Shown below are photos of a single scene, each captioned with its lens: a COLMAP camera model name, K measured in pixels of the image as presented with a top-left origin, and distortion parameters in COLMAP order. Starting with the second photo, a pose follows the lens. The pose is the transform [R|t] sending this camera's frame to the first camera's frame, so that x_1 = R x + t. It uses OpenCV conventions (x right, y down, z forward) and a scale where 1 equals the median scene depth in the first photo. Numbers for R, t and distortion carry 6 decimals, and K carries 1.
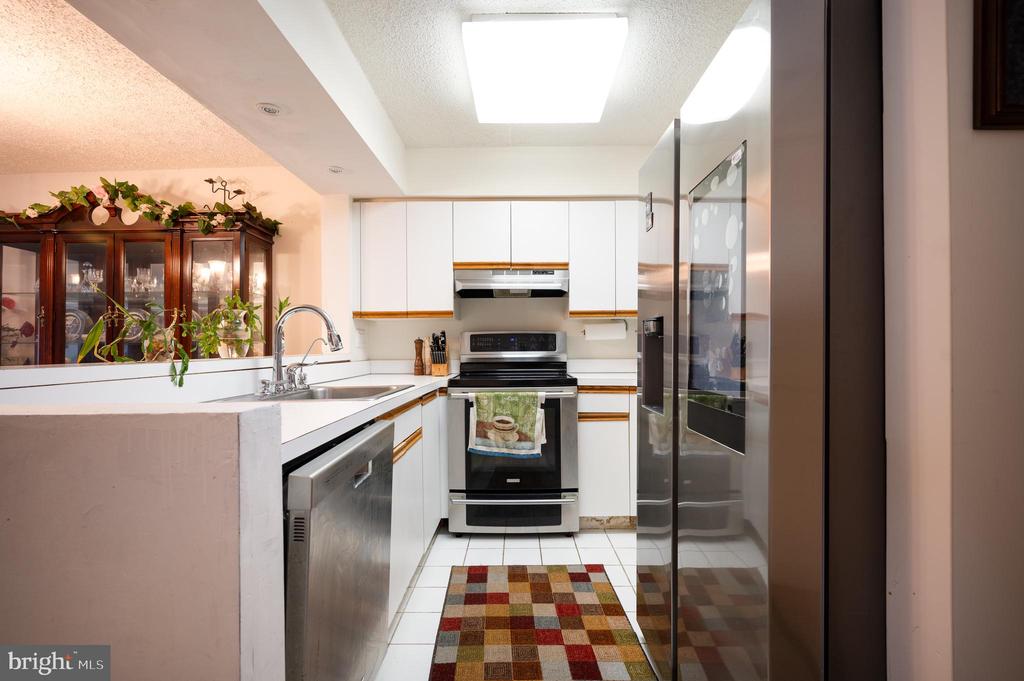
lens RADIAL K [[448.0, 0, 514.8], [0, 448.0, 346.5], [0, 0, 1]] dist [-0.000922, 0.000159]
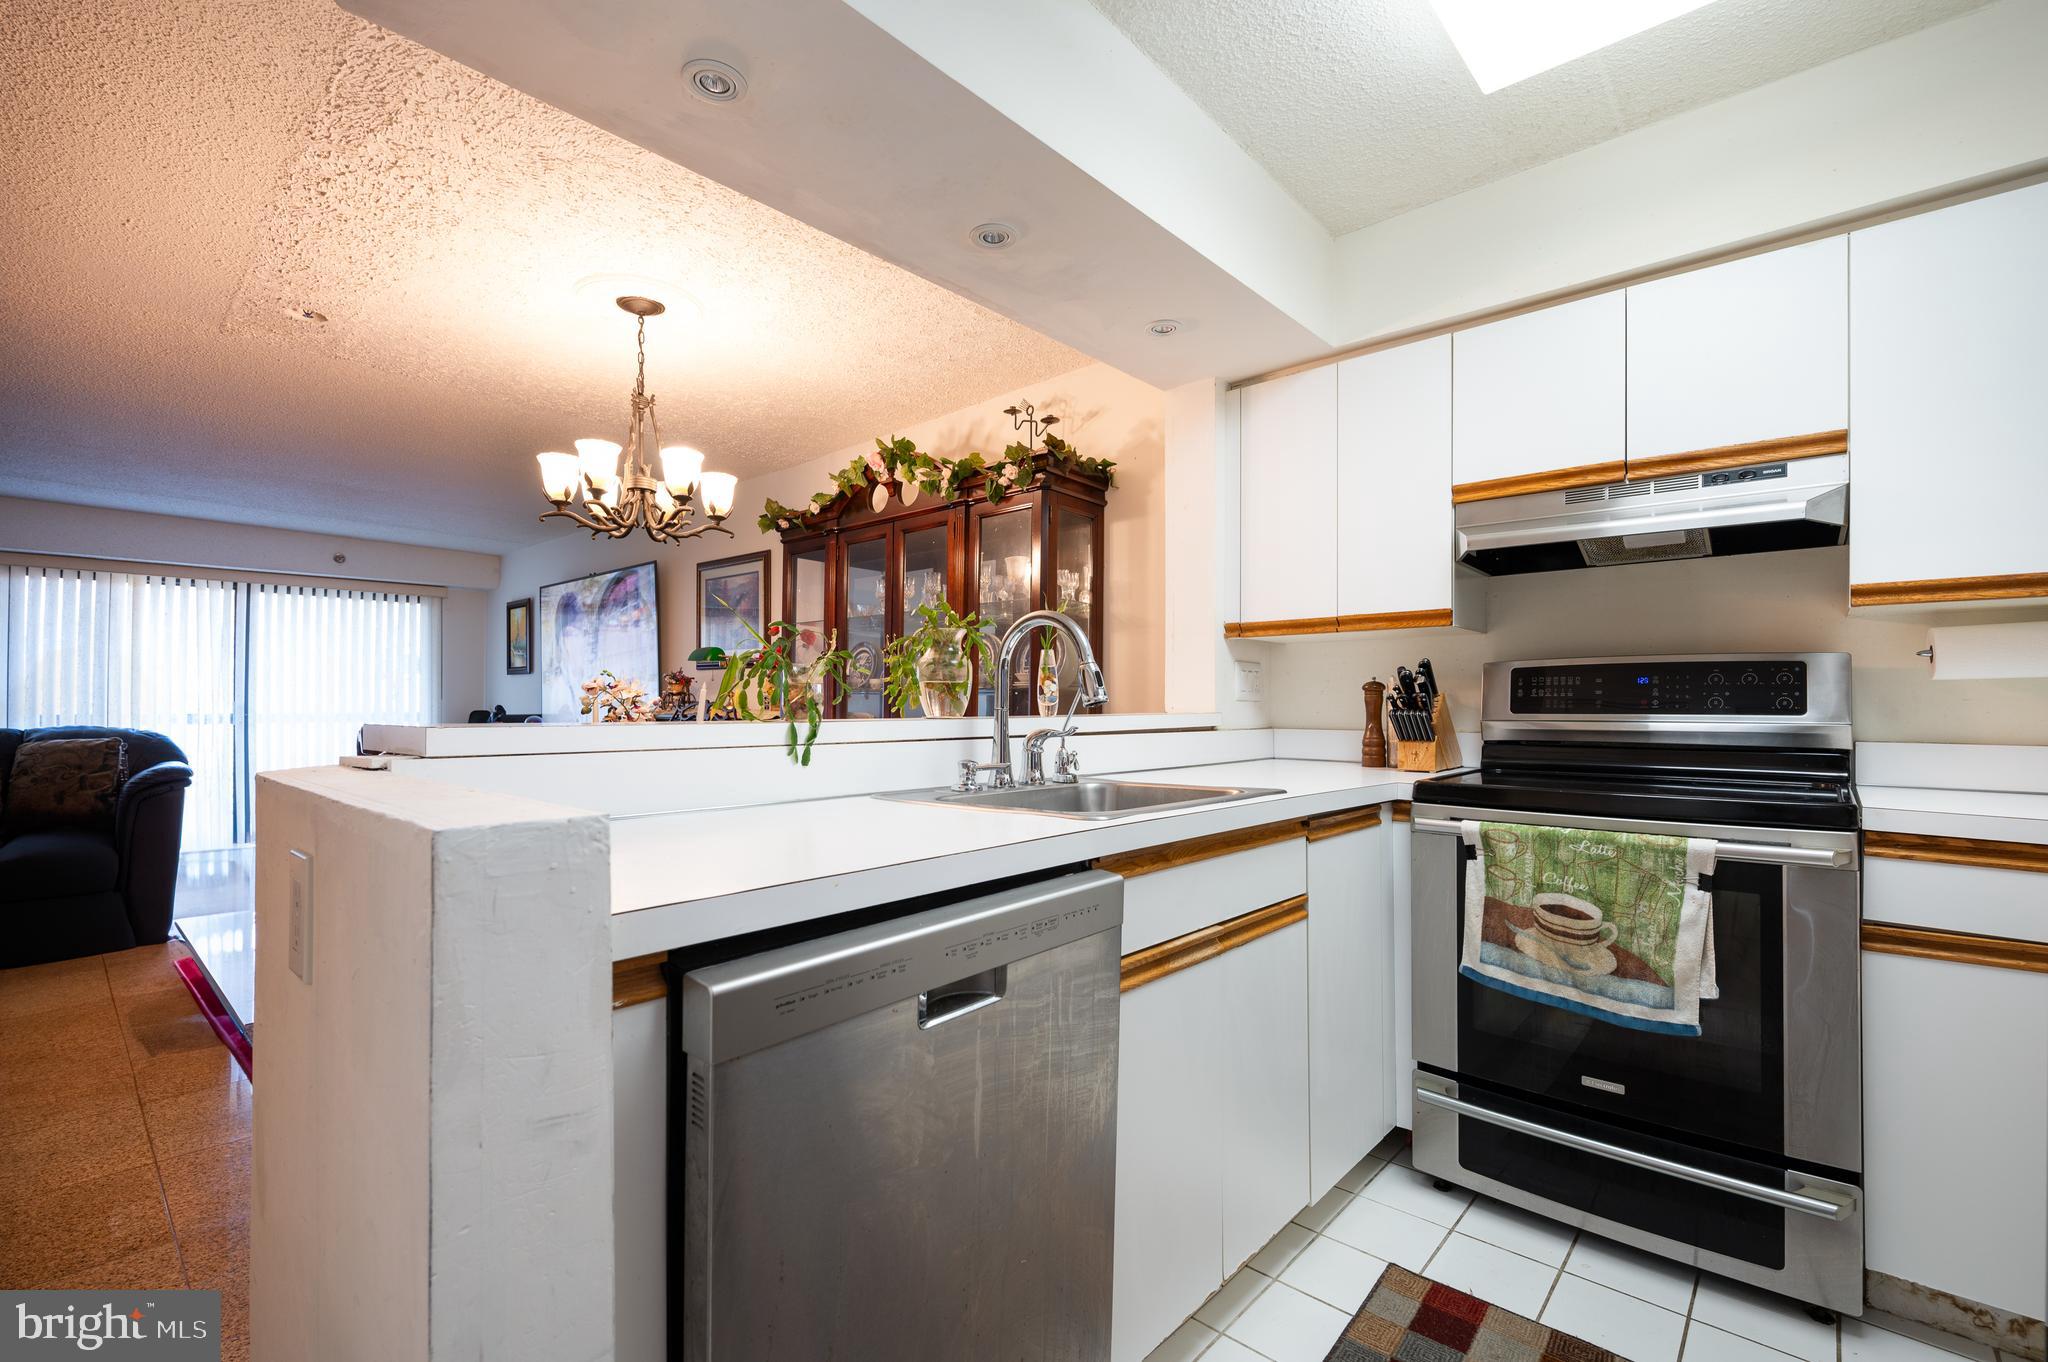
lens RADIAL K [[892.6, 0, 1026.2], [0, 892.6, 698.0], [0, 0, 1]] dist [-0.000355, -0.000341]
pose [[0.749925, 0.003247, -0.661515, 0.105358], [-0.005012, 0.999987, -0.000774, 0.001796], [0.661504, 0.003896, 0.749932, 0.164502]]
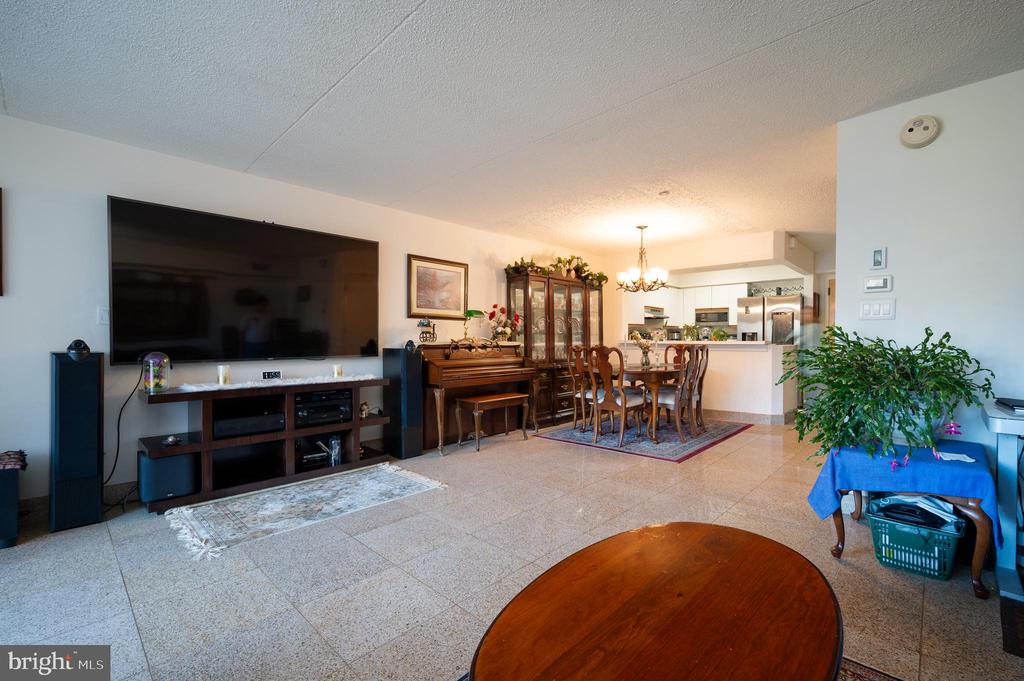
lens RADIAL K [[441.6, 0, 513.2], [0, 441.6, 342.2], [0, 0, 1]] dist [-0.000348, -0.000009]
pose [[0.689881, 0.002108, 0.723920, -2.614956], [-0.005912, 0.999979, 0.002722, 0.023740], [-0.723899, -0.006158, 0.689879, -0.233715]]
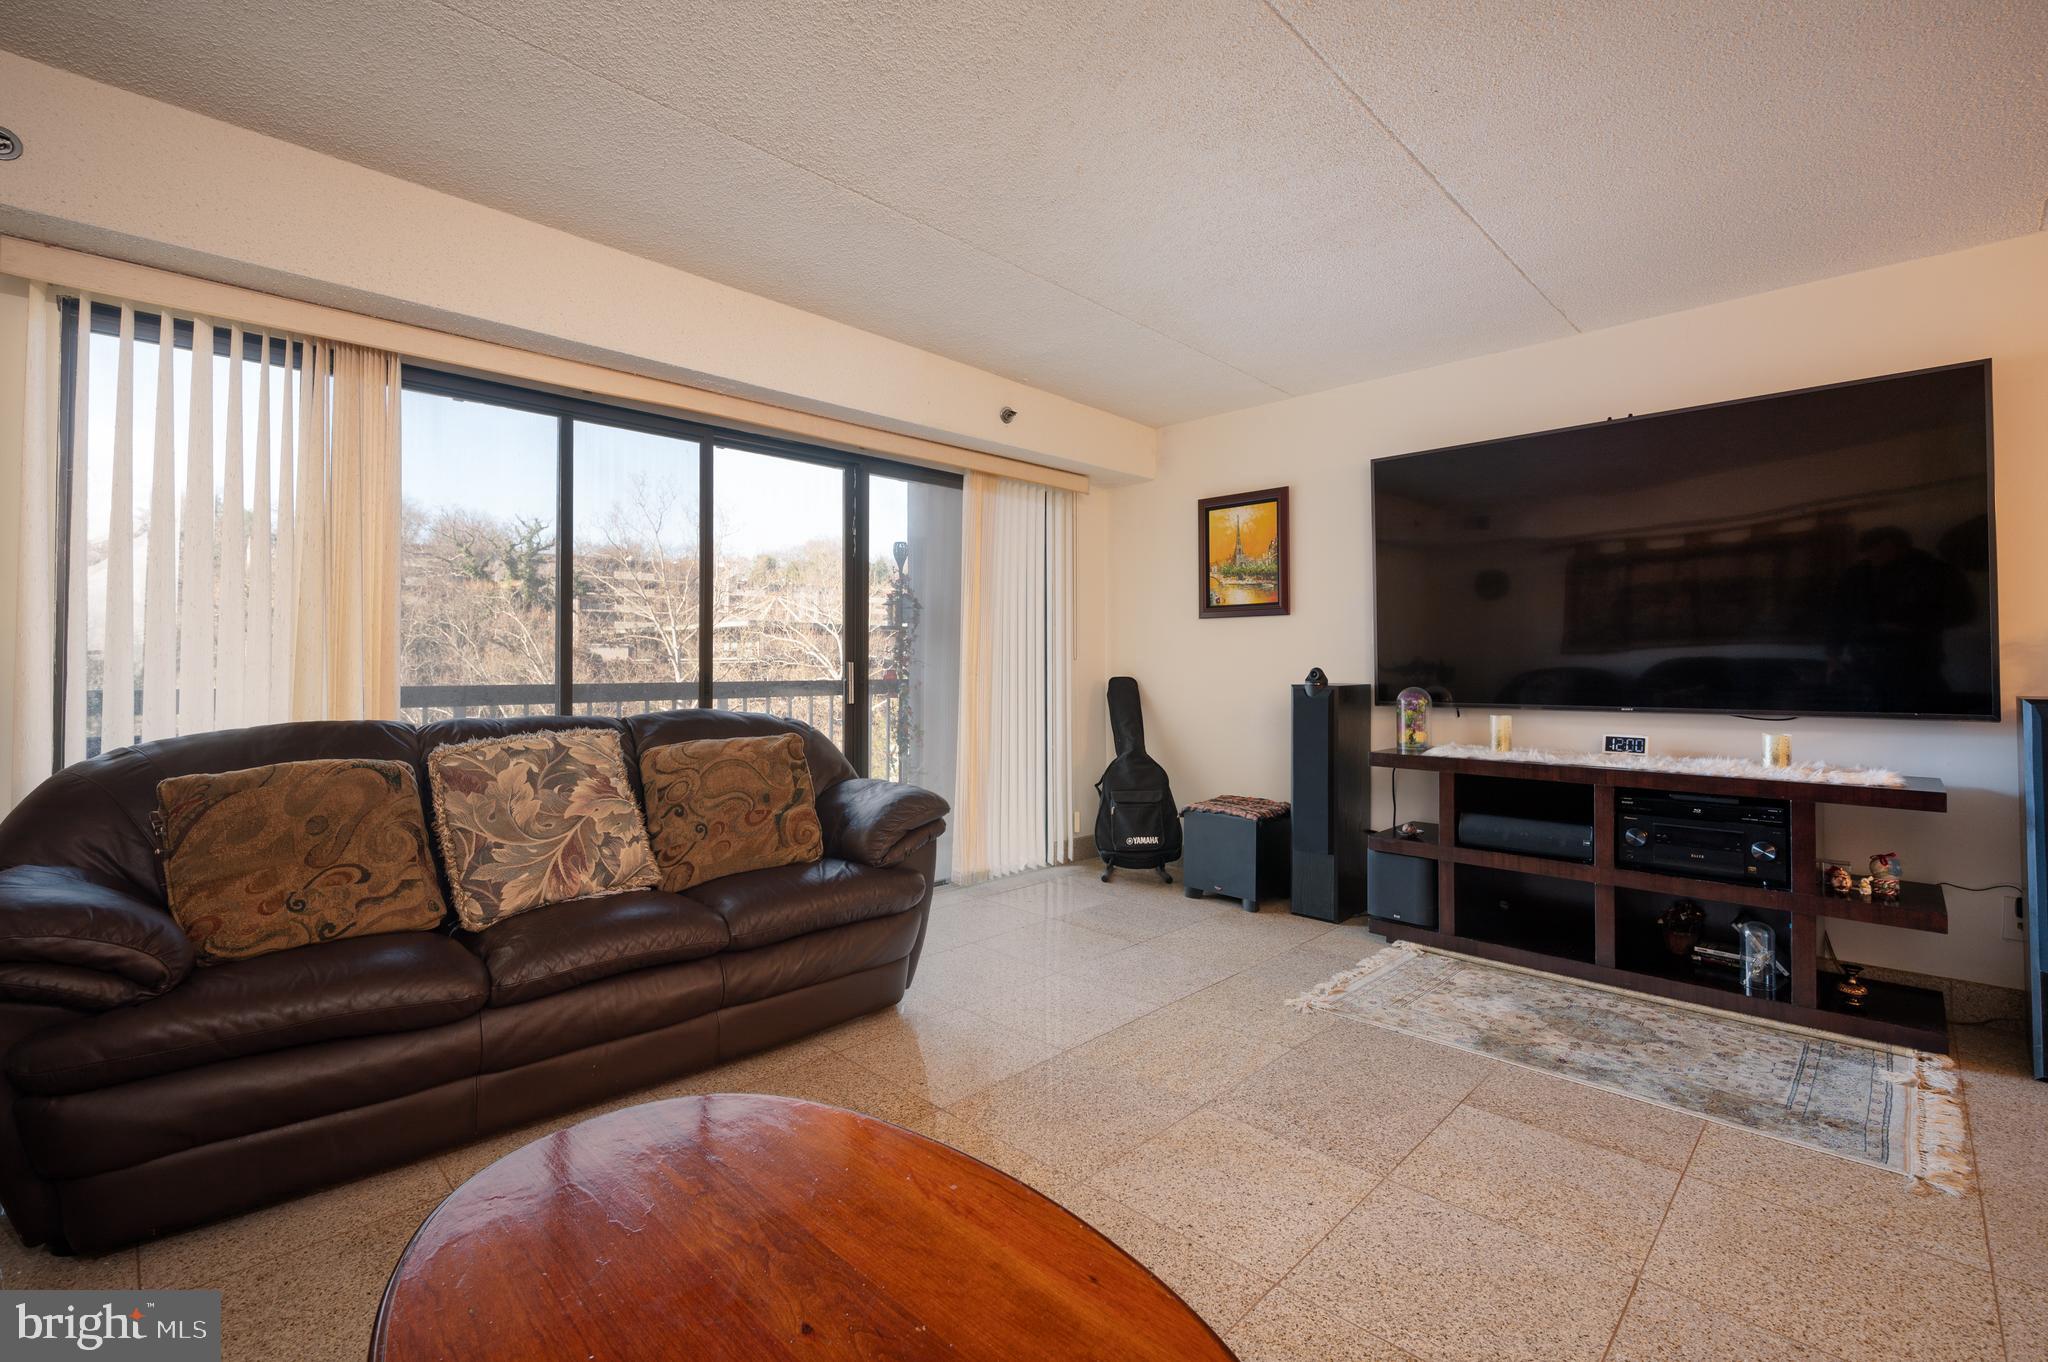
lens RADIAL K [[889.1, 0, 1047.8], [0, 889.1, 649.7], [0, 0, 1]] dist [0.000261, -0.000354]
pose [[0.731803, -0.006631, -0.681484, -1.944641], [-0.002837, 0.999914, -0.012776, 0.017623], [0.681510, 0.011283, 0.731722, -0.242418]]
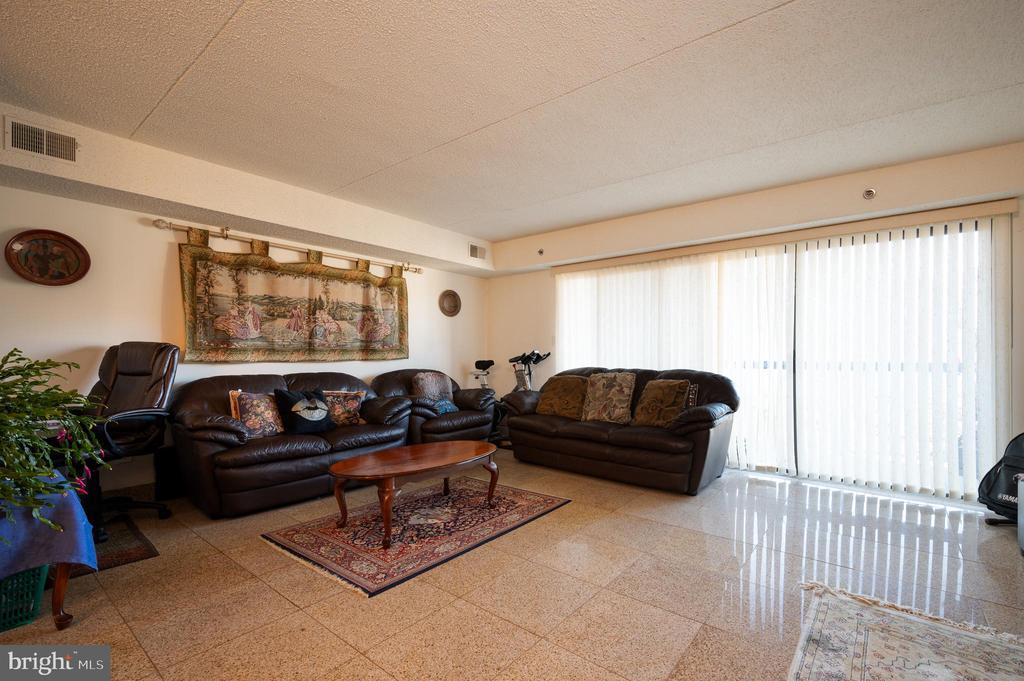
lens RADIAL K [[448.4, 0, 563.3], [0, 448.4, 352.4], [0, 0, 1]] dist [0.000600, 0.000201]
pose [[-0.569579, 0.001988, -0.821934, -1.584852], [0.003842, 0.999993, -0.000244, 0.022033], [0.821928, -0.003297, -0.569582, 0.774550]]
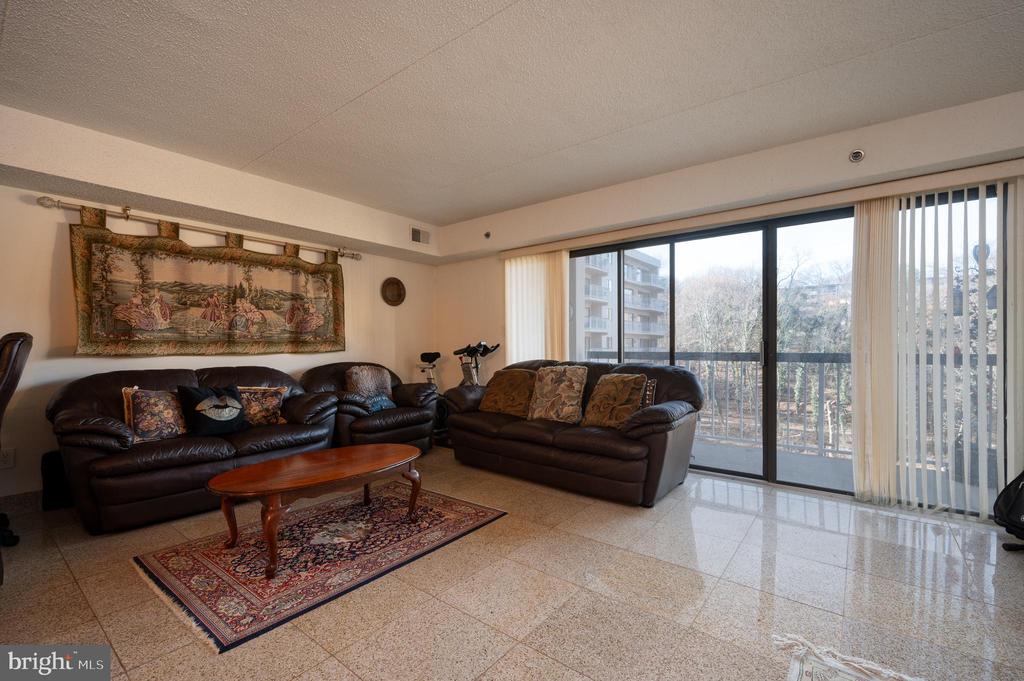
lens RADIAL K [[442.3, 0, 522.3], [0, 442.3, 346.5], [0, 0, 1]] dist [-0.000270, -0.000252]
pose [[-0.595557, 0.008778, -0.803265, -1.769195], [0.007890, 0.999956, 0.005078, 0.024282], [0.803274, -0.003313, -0.595600, 0.753159]]
